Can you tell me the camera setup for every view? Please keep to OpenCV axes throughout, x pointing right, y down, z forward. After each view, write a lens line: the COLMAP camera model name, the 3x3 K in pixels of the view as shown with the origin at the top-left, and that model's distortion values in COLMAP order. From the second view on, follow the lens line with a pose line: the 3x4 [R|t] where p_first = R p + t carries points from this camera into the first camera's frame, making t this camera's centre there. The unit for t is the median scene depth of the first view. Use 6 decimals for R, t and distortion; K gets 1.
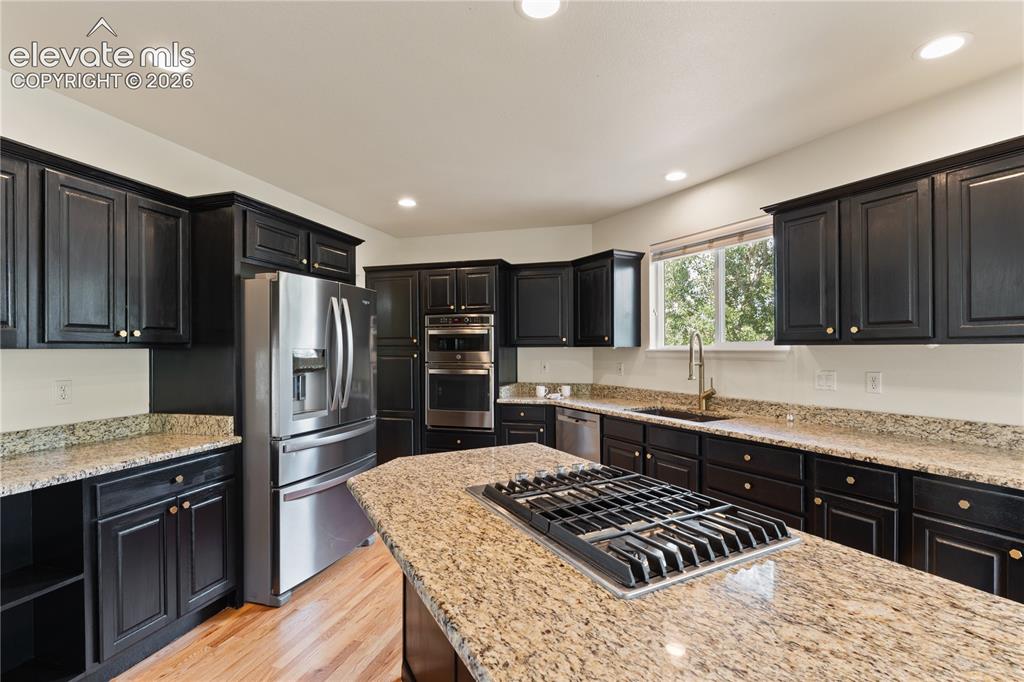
lens RADIAL K [[483.3, 0, 514.0], [0, 483.3, 350.0], [0, 0, 1]] dist [0.026397, 0.000147]
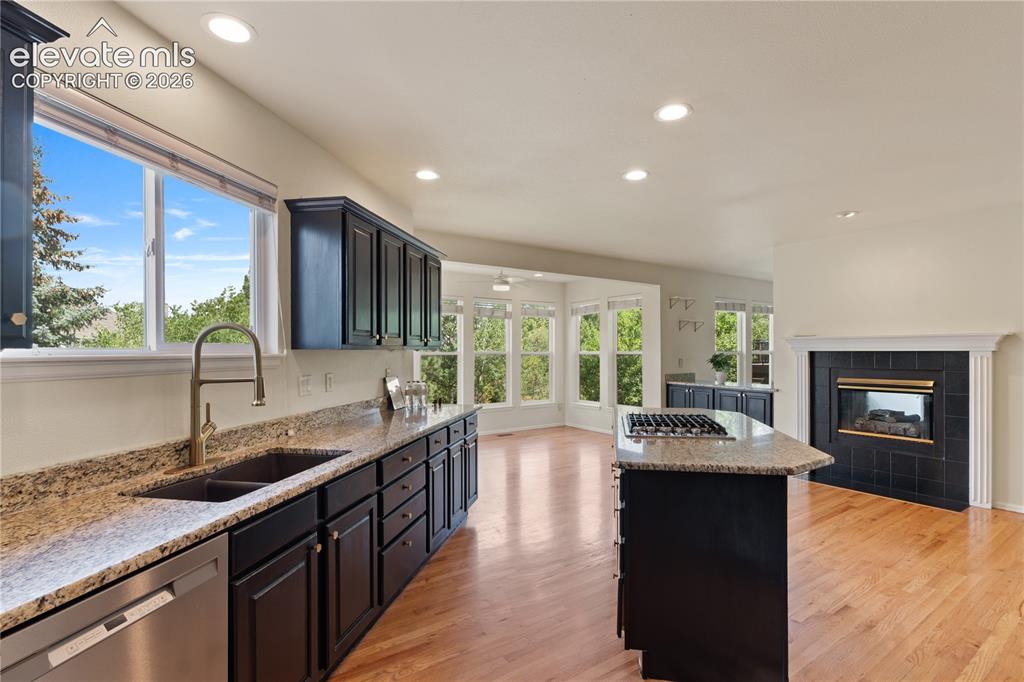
lens RADIAL K [[477.5, 0, 516.4], [0, 477.5, 348.3], [0, 0, 1]] dist [-0.000570, -0.000115]
pose [[-0.768411, 0.006839, 0.639921, -0.208019], [0.005549, 0.999977, -0.004024, -0.004280], [-0.639933, 0.000459, -0.768430, 1.031259]]
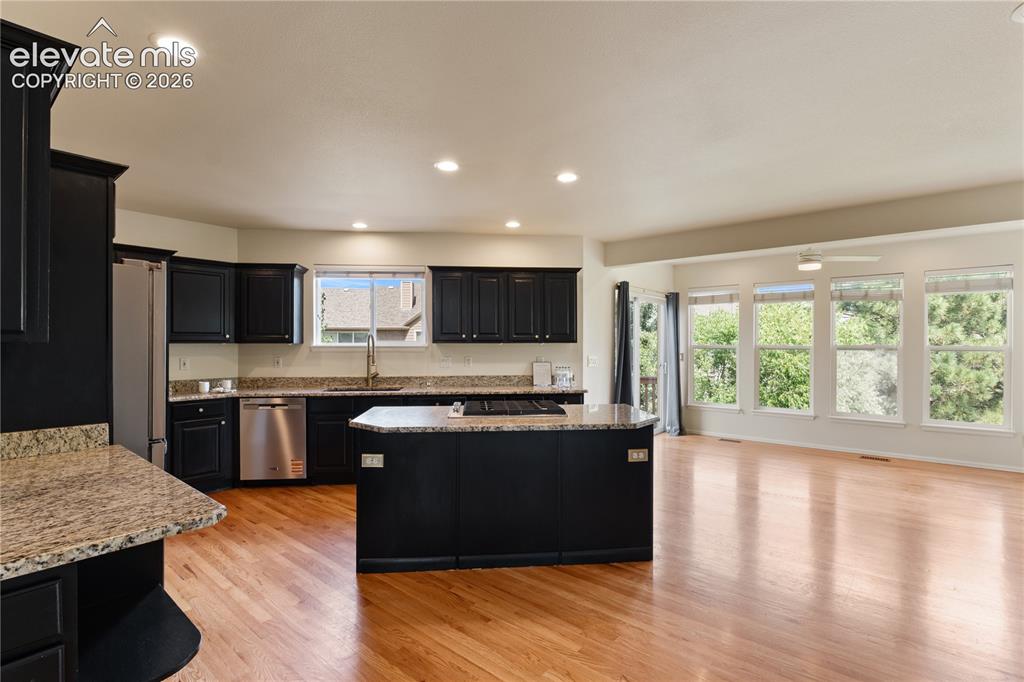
lens RADIAL K [[474.9, 0, 512.0], [0, 474.9, 341.0], [0, 0, 1]] dist [-0.001070, -0.000274]
pose [[0.410278, 0.010312, 0.911902, -0.655245], [0.001378, 0.999928, -0.011927, 0.002234], [-0.911960, 0.006150, 0.410234, 0.010097]]
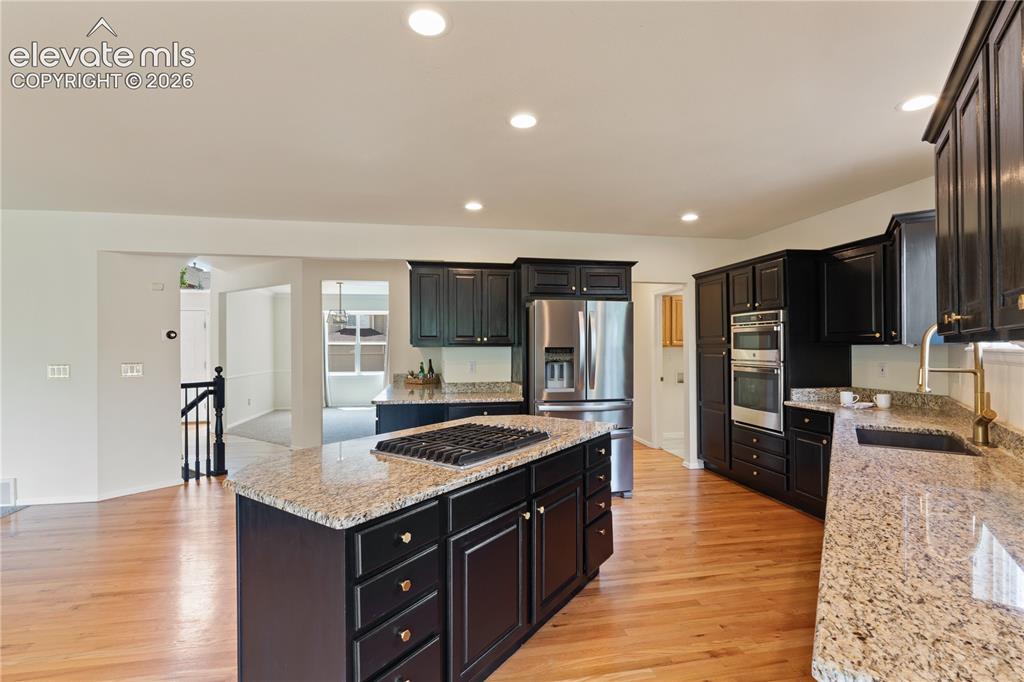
lens RADIAL K [[477.5, 0, 516.4], [0, 477.5, 348.3], [0, 0, 1]] dist [-0.000570, -0.000115]
pose [[0.456720, 0.003471, -0.889604, 0.589328], [-0.001743, 0.999994, 0.003006, -0.001837], [0.889609, 0.000178, 0.456723, 0.133674]]
